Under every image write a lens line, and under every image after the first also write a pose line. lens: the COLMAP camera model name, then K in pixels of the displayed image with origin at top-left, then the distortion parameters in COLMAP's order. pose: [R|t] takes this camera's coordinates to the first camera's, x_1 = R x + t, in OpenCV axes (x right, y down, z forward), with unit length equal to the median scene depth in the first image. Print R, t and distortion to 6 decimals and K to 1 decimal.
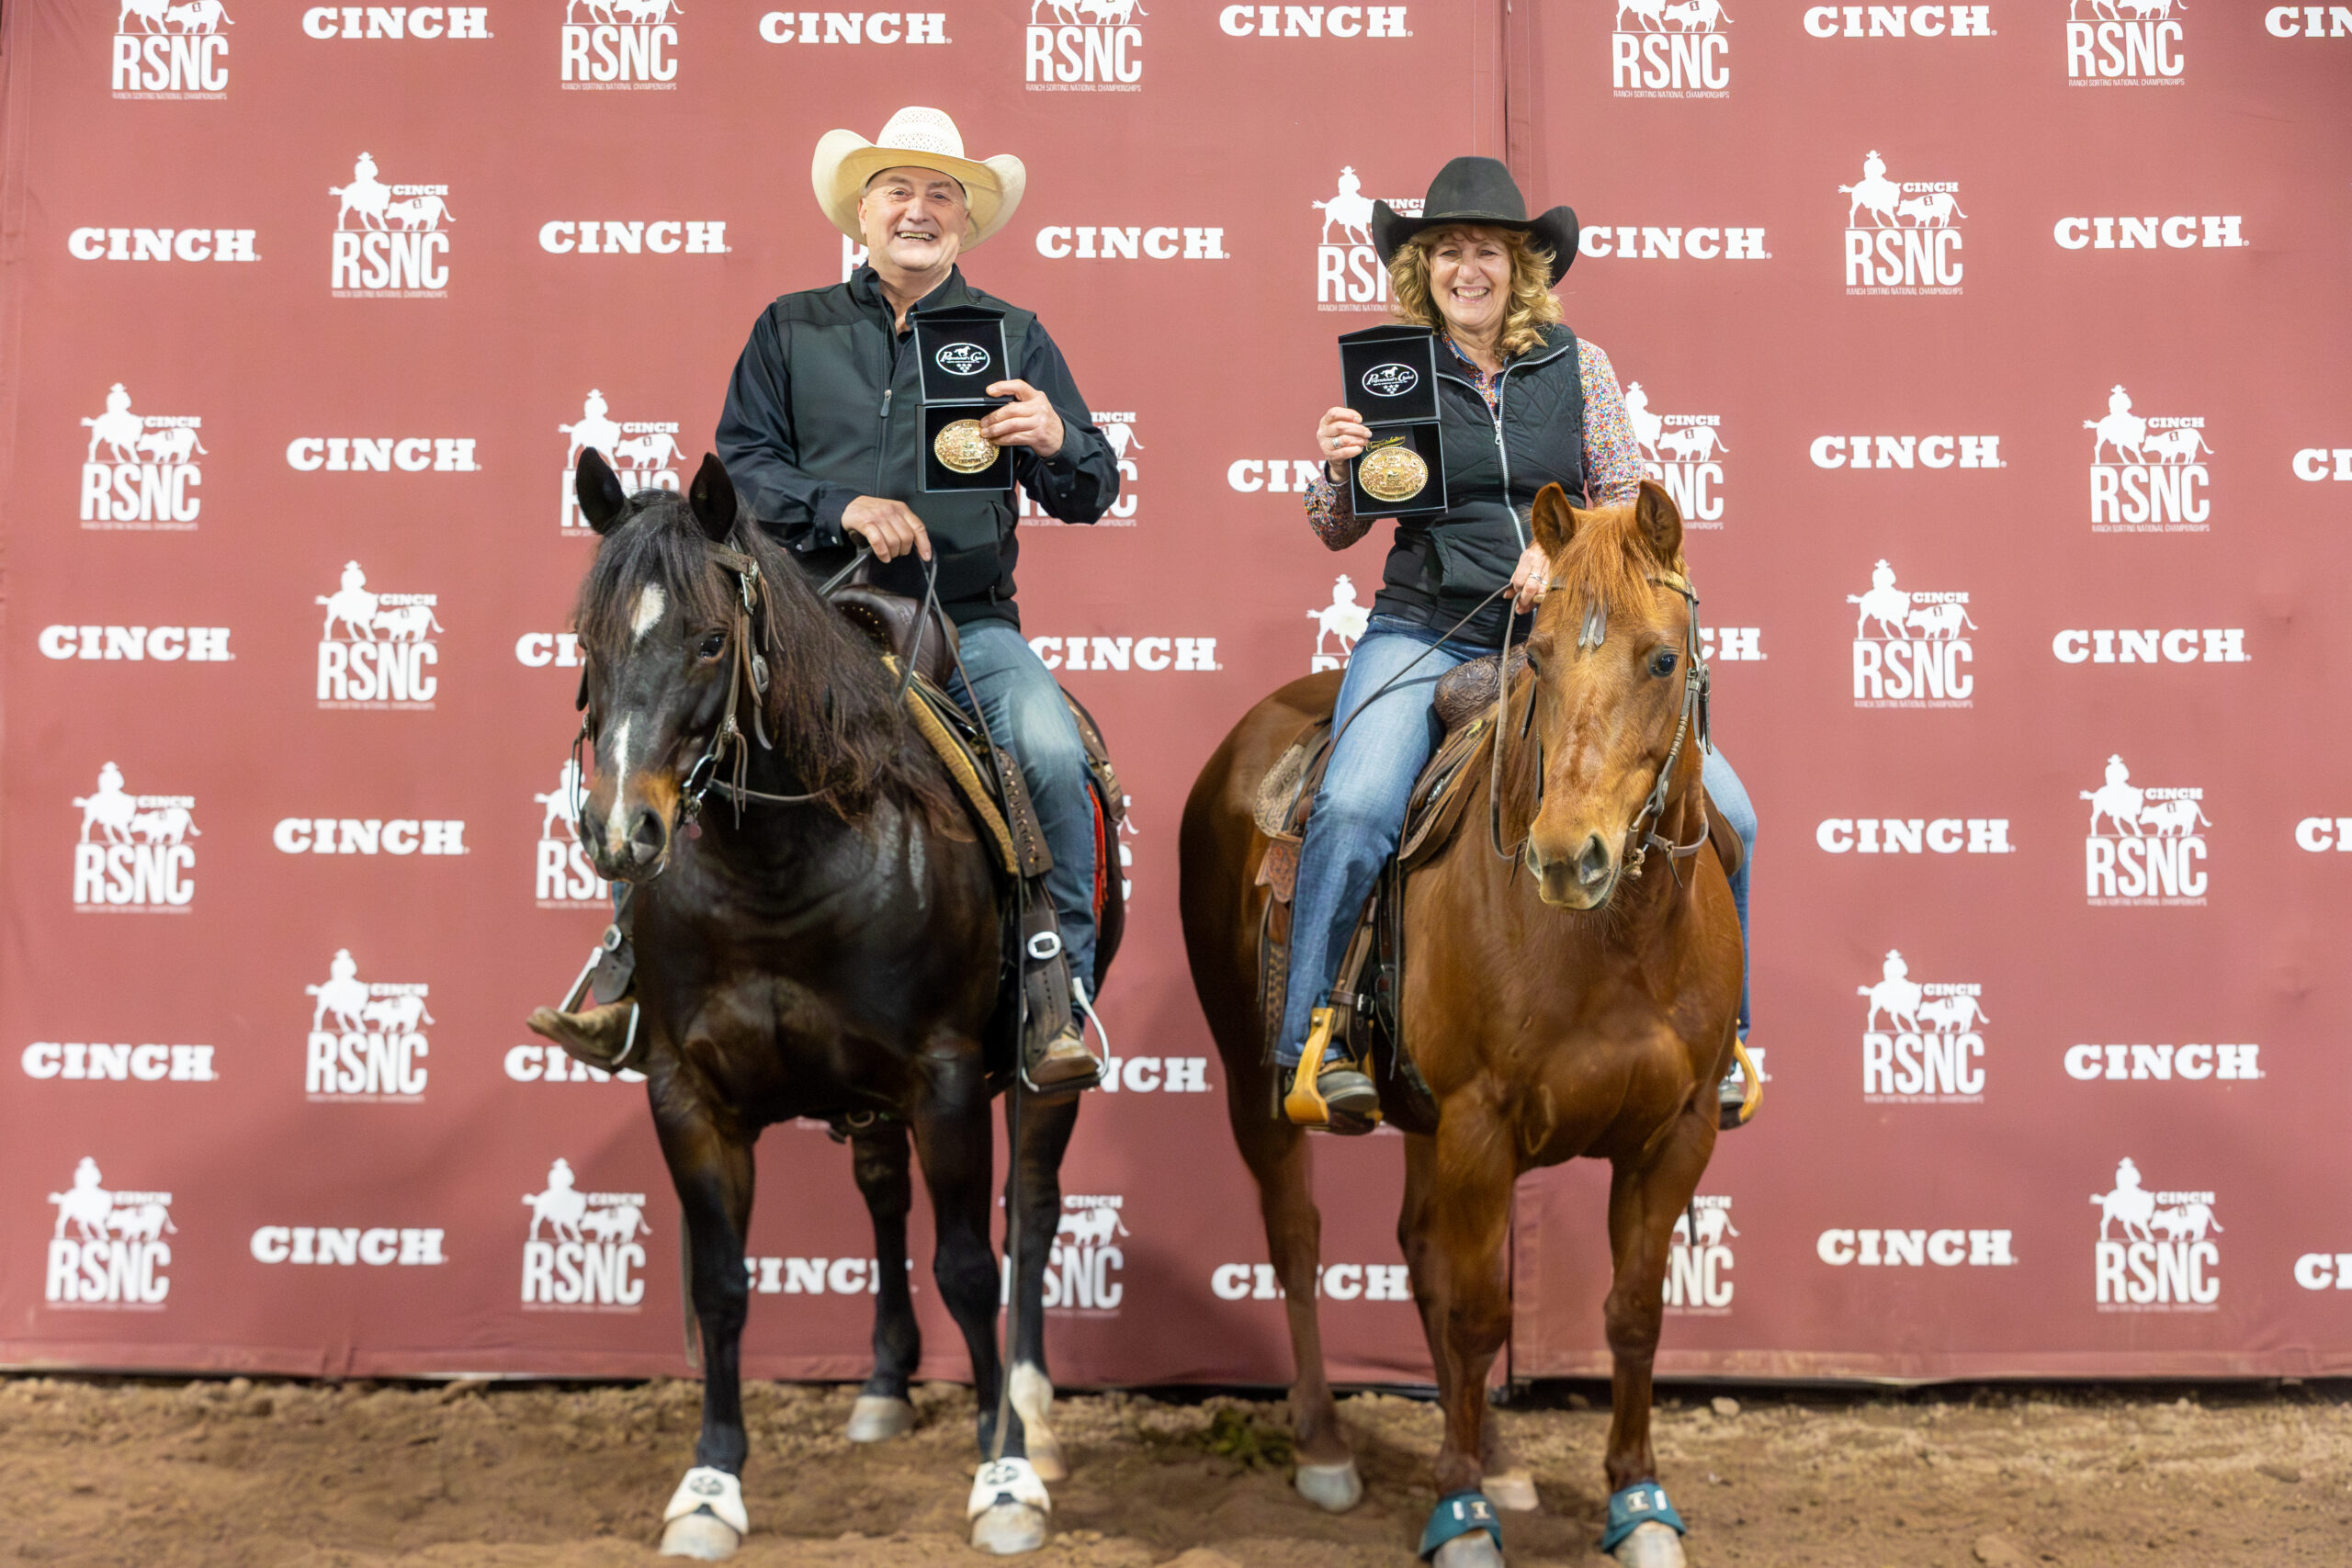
lens RADIAL K [[5723.2, 0, 1229.1], [0, 5723.2, 698.4], [0, 0, 1]] dist [-0.028535, 0.000000]
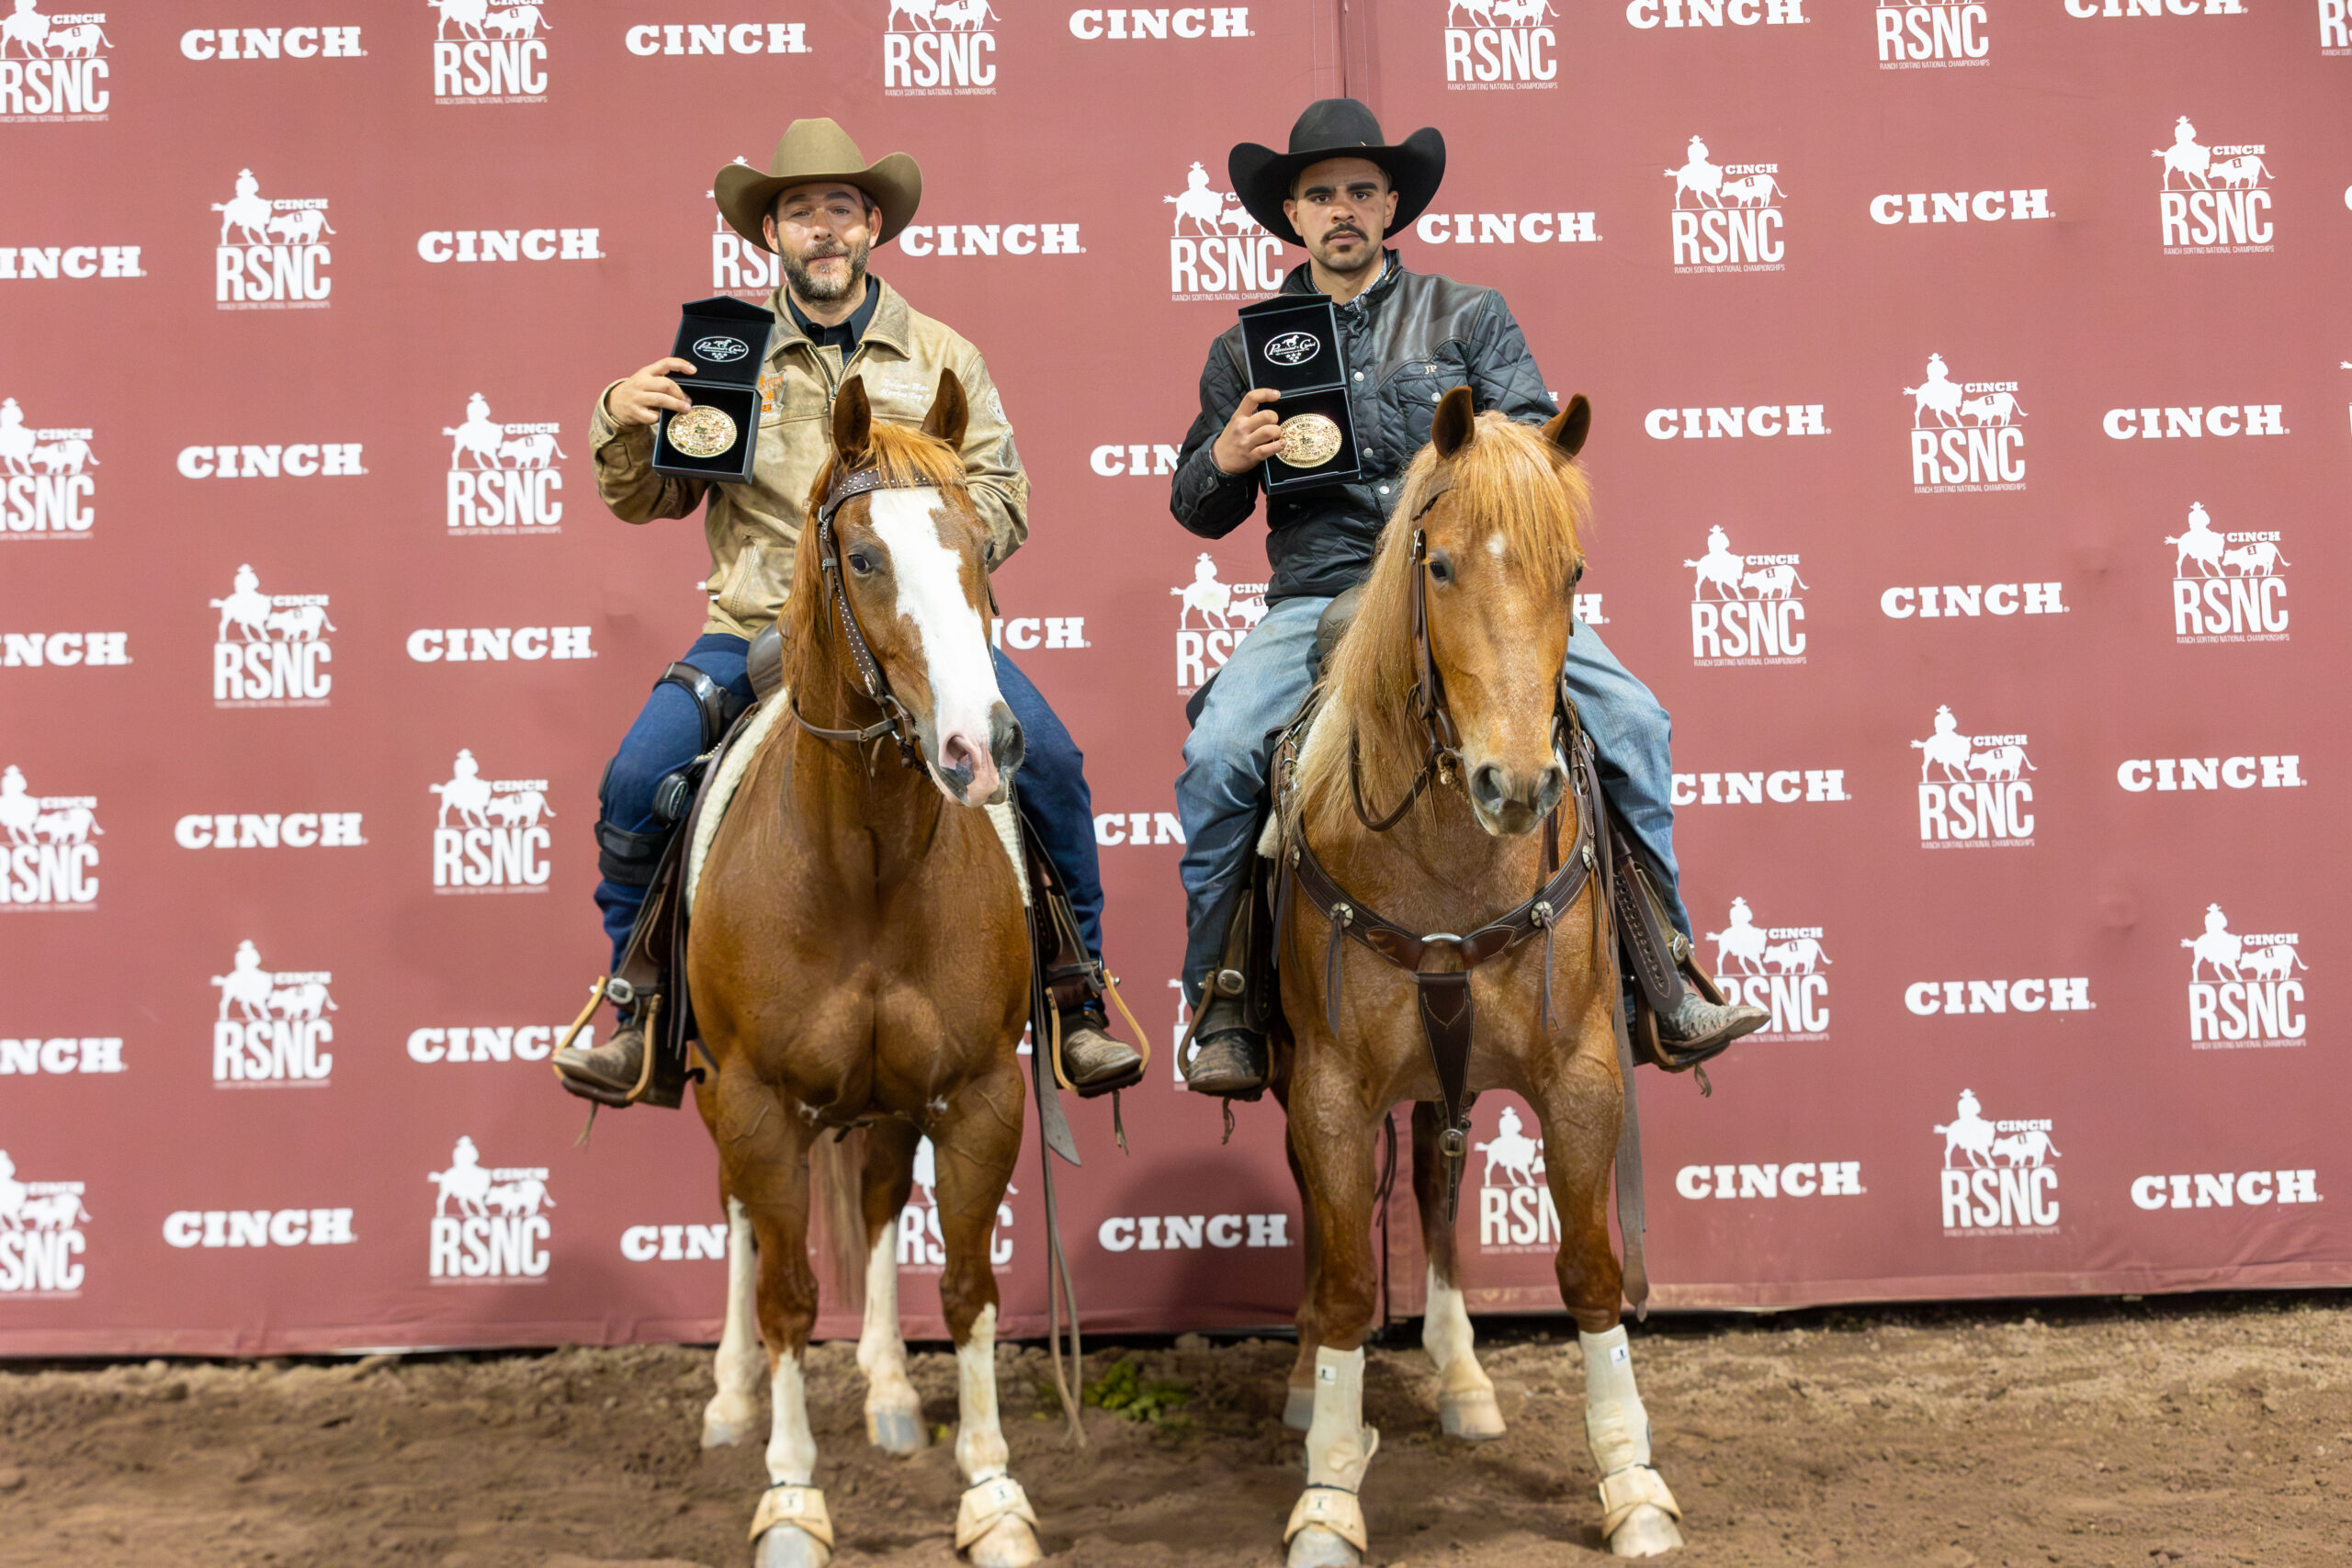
lens RADIAL K [[4852.7, 0, 1243.9], [0, 4852.7, 705.2], [0, 0, 1]] dist [0.039701, 0.000000]
pose [[0.998593, -0.027633, 0.045256, -0.013663], [0.027274, 0.999592, 0.008521, -0.001181], [-0.045473, -0.007275, 0.998939, 0.115596]]
